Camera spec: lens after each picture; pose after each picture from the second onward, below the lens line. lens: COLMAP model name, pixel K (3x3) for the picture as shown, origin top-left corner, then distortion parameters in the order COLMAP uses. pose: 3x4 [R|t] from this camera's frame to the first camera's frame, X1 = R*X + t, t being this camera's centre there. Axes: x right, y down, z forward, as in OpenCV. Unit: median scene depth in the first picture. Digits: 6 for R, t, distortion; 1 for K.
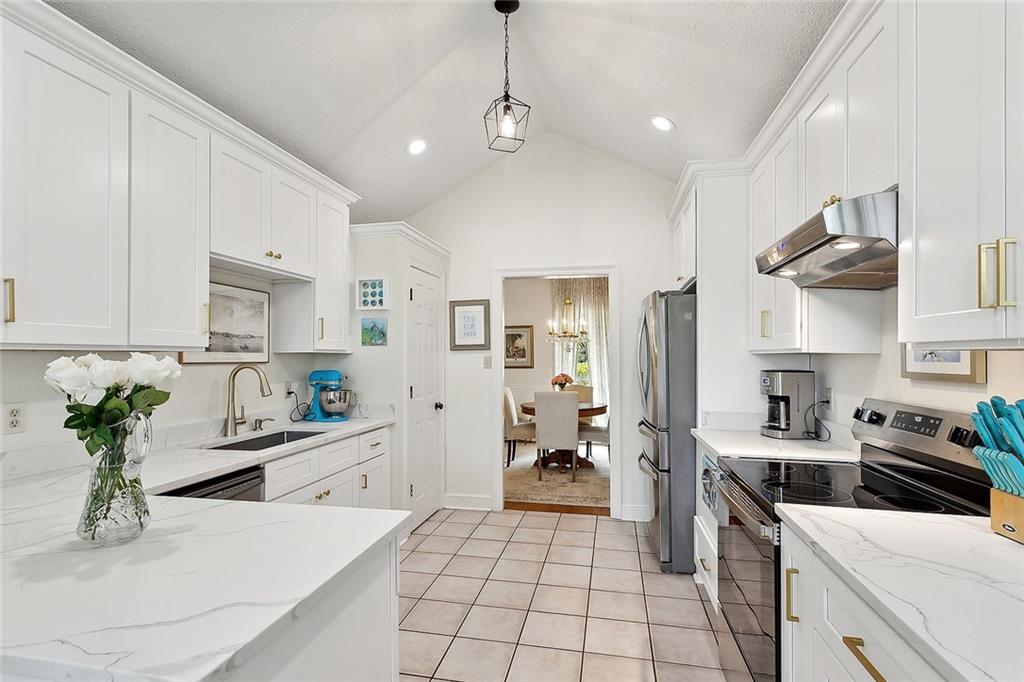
lens RADIAL K [[489.7, 0, 509.2], [0, 489.7, 348.0], [0, 0, 1]] dist [-0.002877, 0.003025]
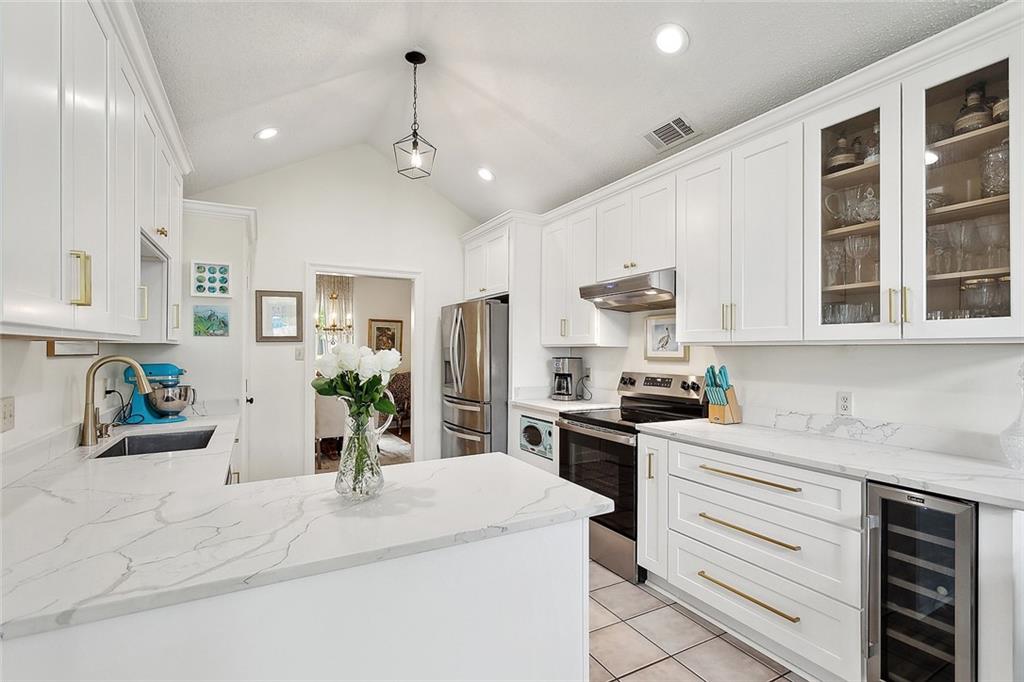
lens RADIAL K [[489.7, 0, 511.5], [0, 489.7, 346.0], [0, 0, 1]] dist [-0.002877, 0.003025]
pose [[0.756951, 0.005412, 0.653449, -0.469127], [-0.012374, 0.999905, 0.006053, 0.001098], [-0.653355, -0.012668, 0.756946, -0.060435]]
